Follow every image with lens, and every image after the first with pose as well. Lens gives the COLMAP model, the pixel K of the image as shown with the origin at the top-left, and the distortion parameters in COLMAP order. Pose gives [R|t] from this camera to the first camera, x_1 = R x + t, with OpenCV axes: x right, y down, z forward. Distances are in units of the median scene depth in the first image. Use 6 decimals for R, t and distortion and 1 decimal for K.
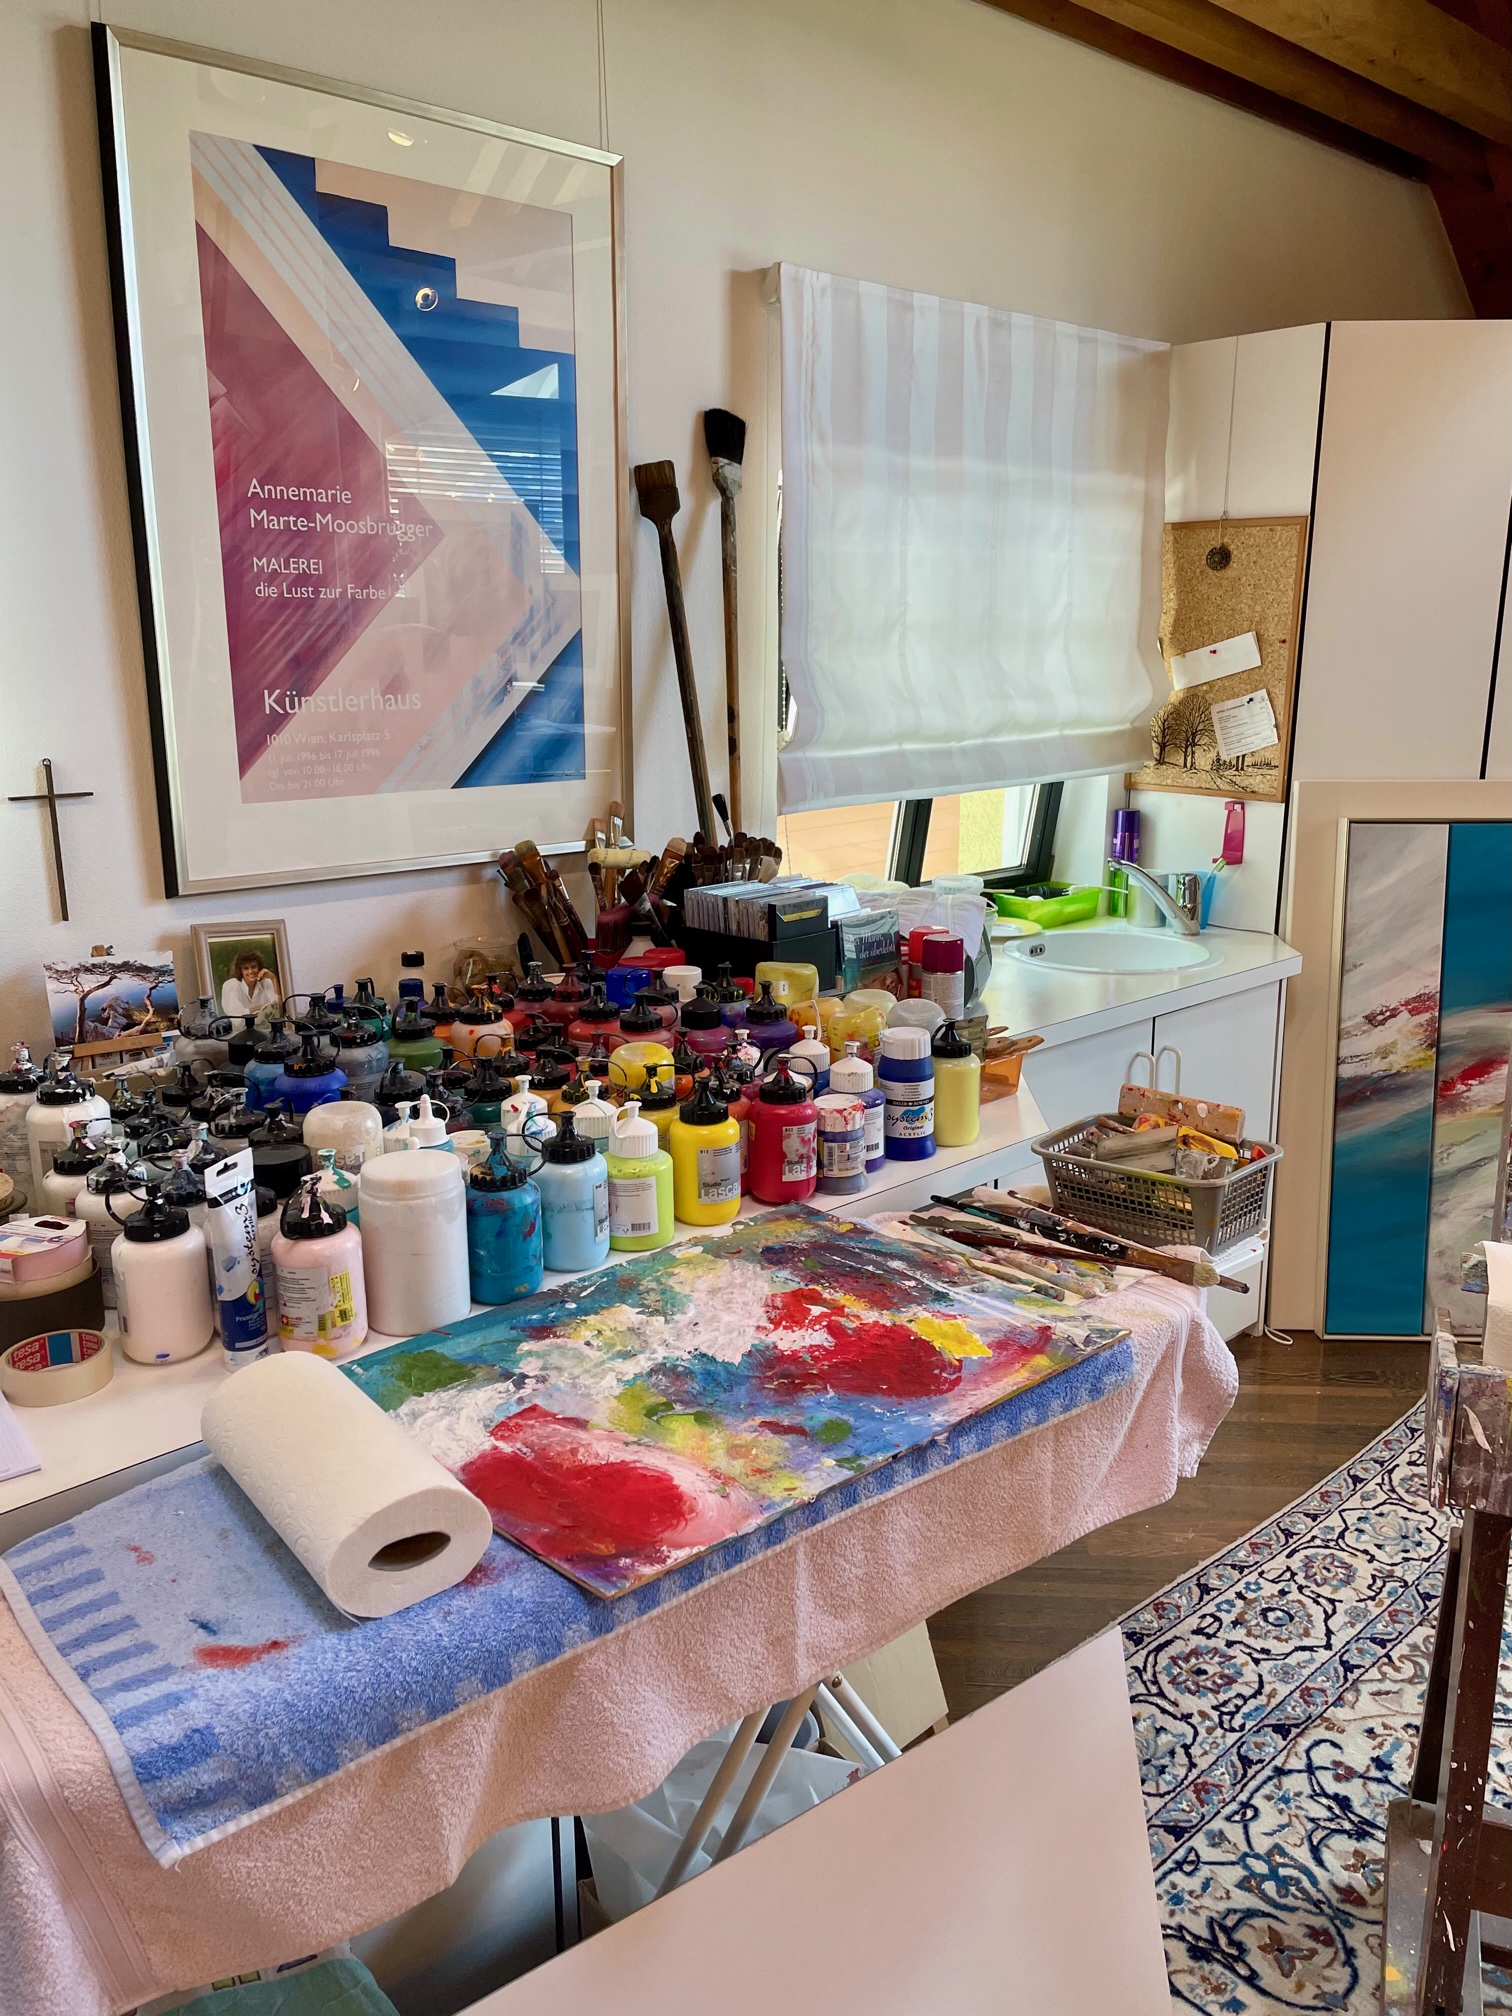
lens RADIAL K [[1521.8, 0, 758.8], [0, 1521.8, 1004.1], [0, 0, 1]] dist [0.049266, -0.009602]
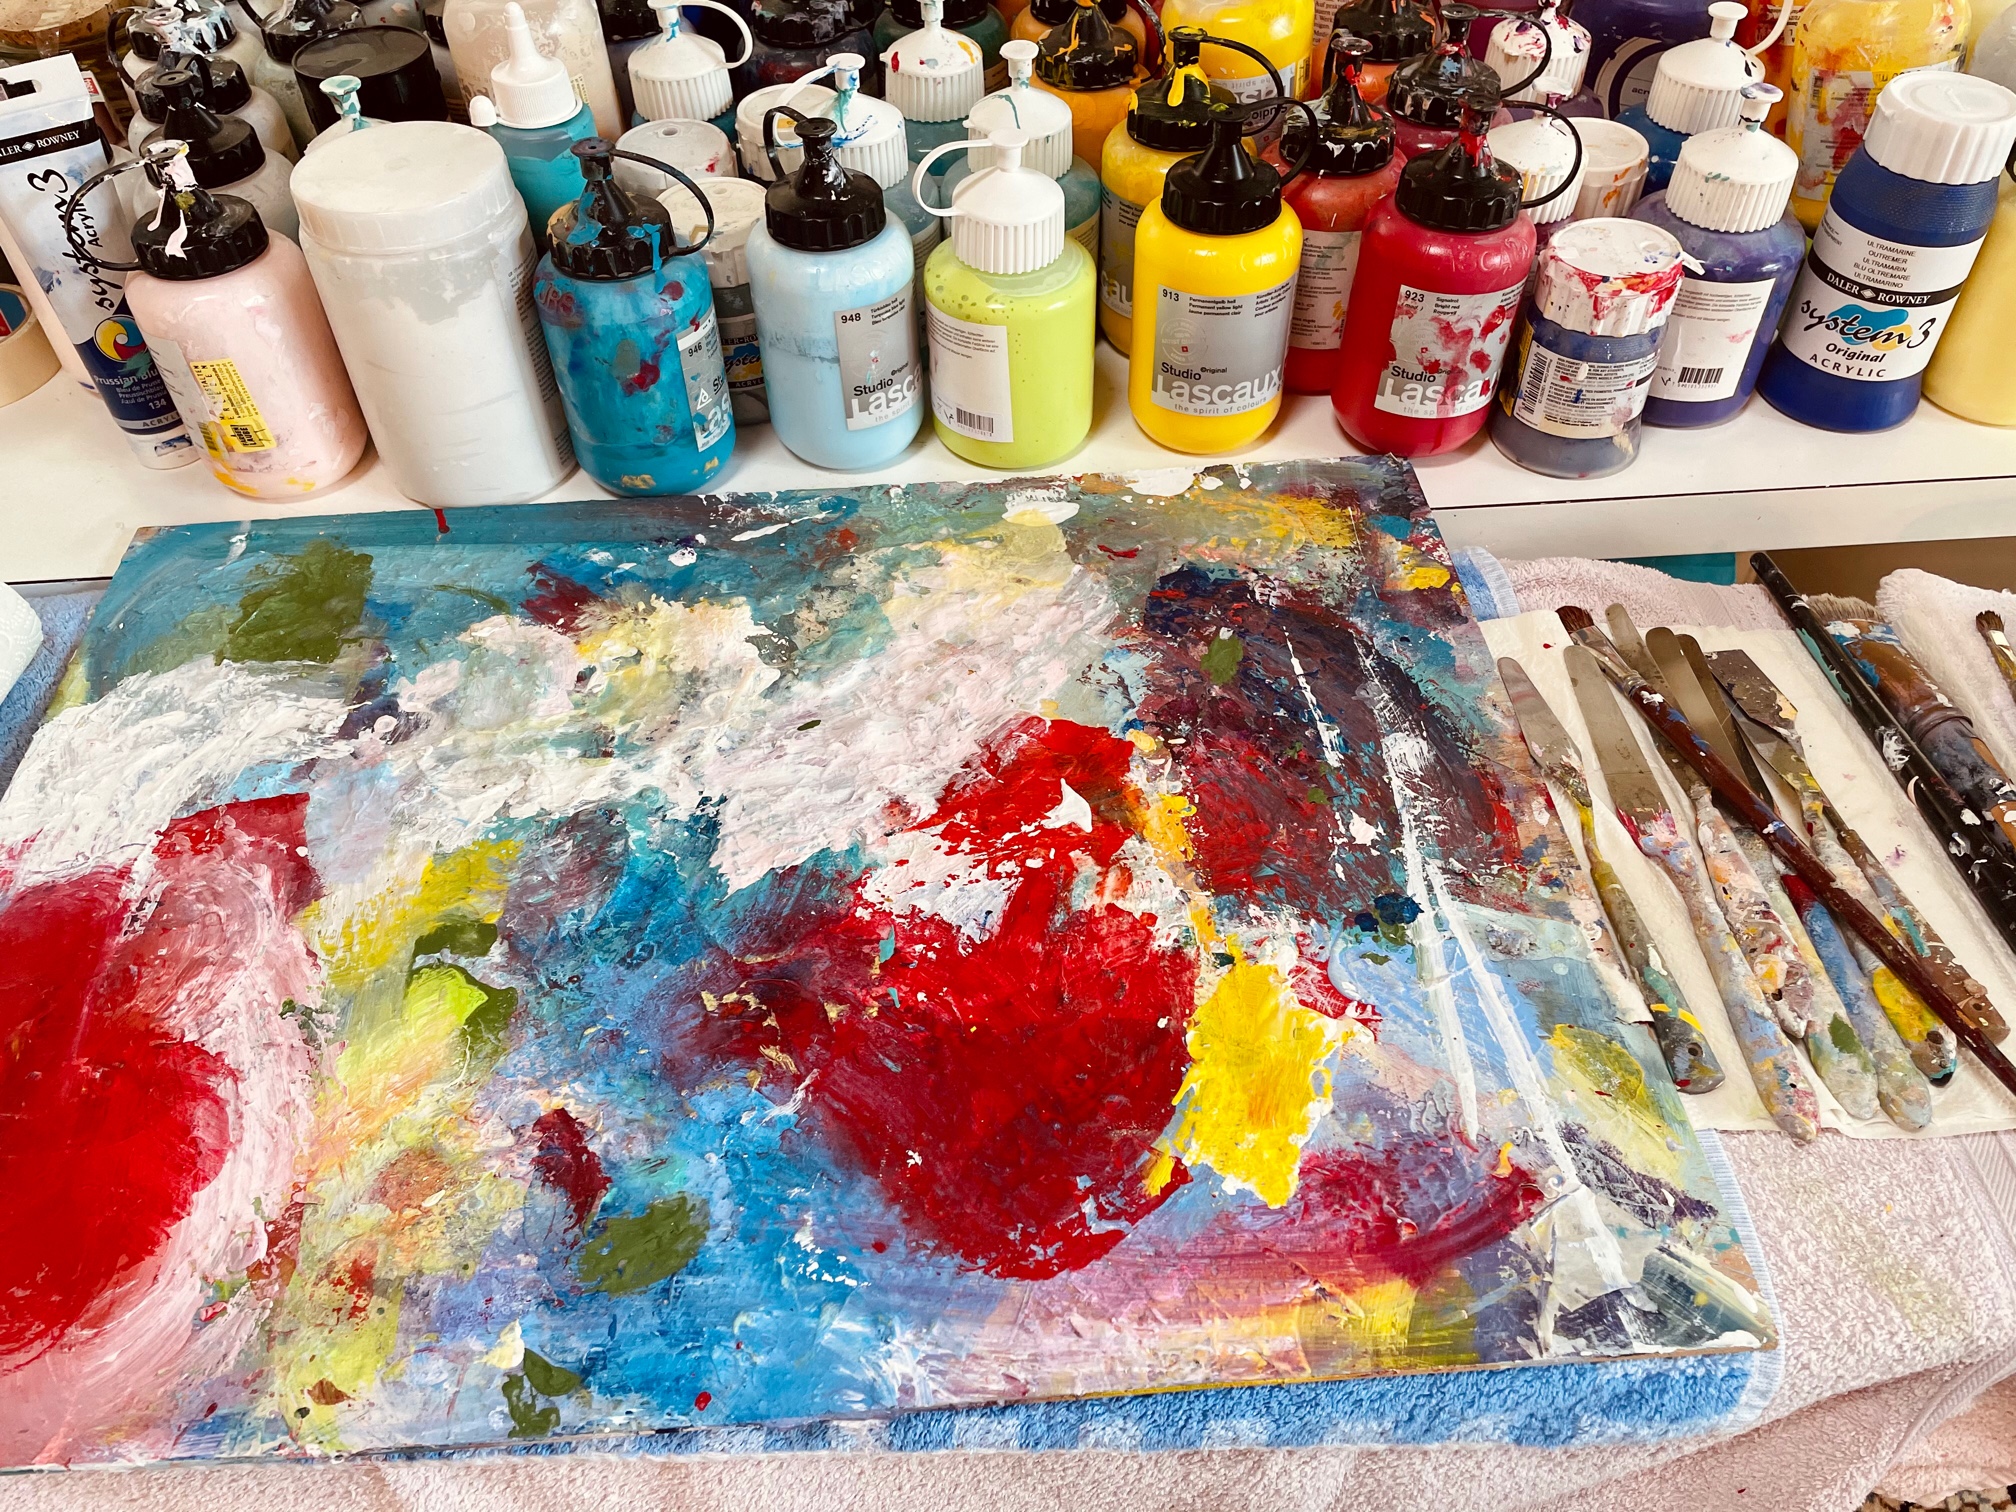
lens RADIAL K [[1521.8, 0, 1009.4], [0, 1521.8, 761.1], [0, 0, 1]] dist [0.049266, -0.009602]
pose [[0.776059, 0.459342, -0.432132, 0.191745], [-0.140105, 0.793655, 0.592015, -0.051551], [0.614901, -0.398894, 0.680279, 0.690367]]
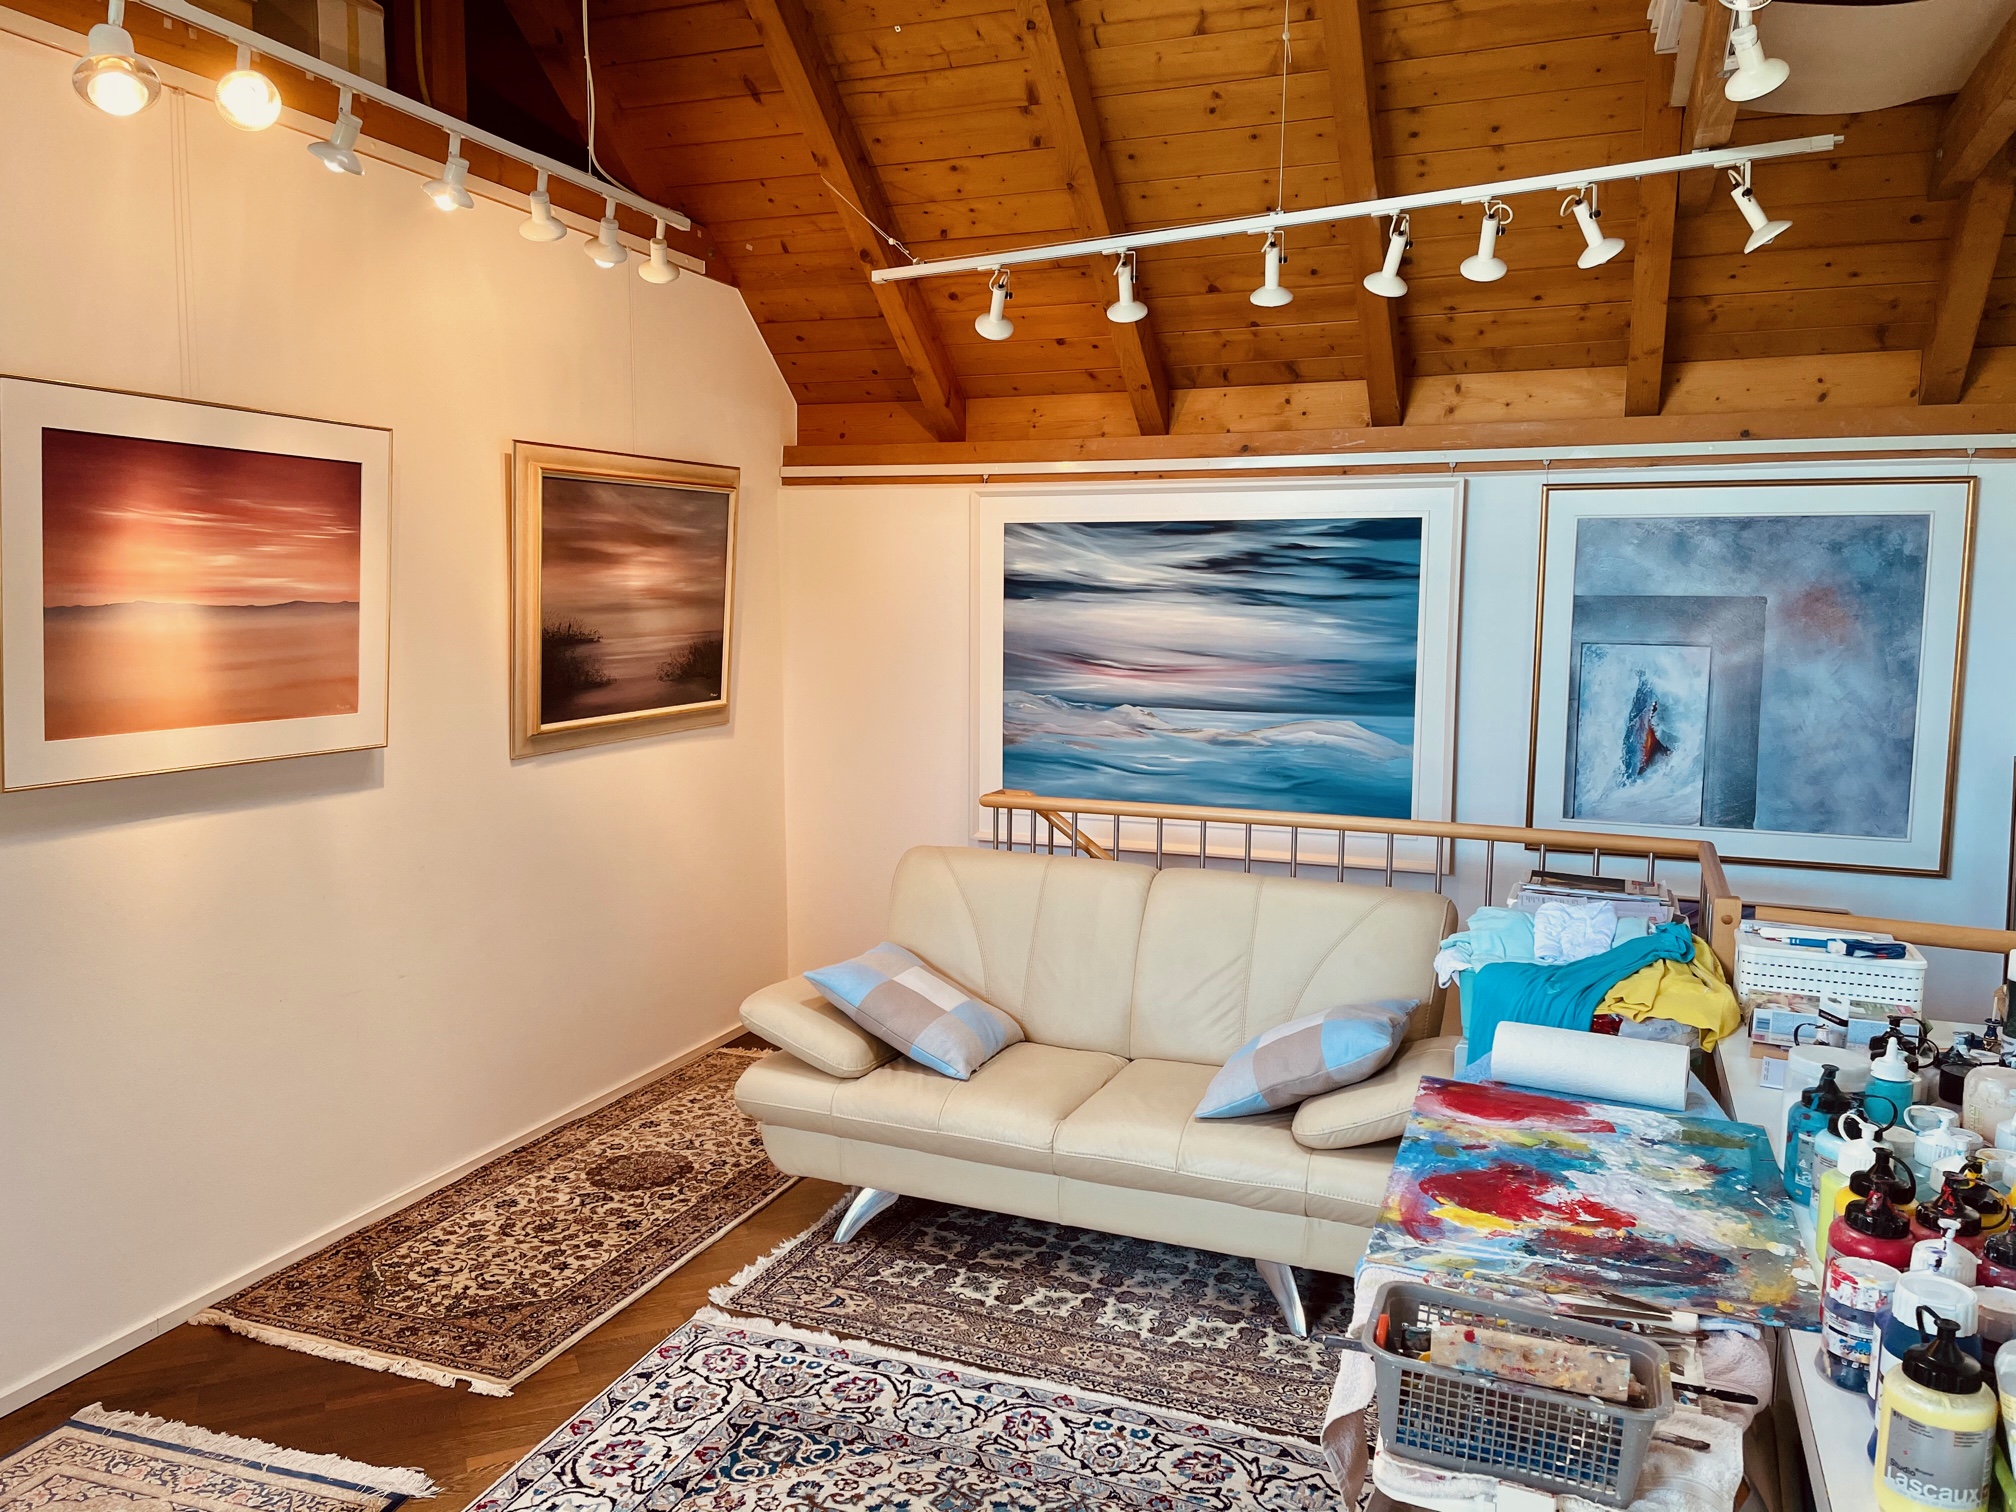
lens RADIAL K [[1521.8, 0, 1008.9], [0, 1521.8, 752.2], [0, 0, 1]] dist [0.049266, -0.009602]
pose [[-0.900018, 0.046443, -0.433370, 0.925738], [-0.103808, 0.942851, 0.316631, -0.465884], [0.423309, 0.329962, -0.843762, 1.653551]]
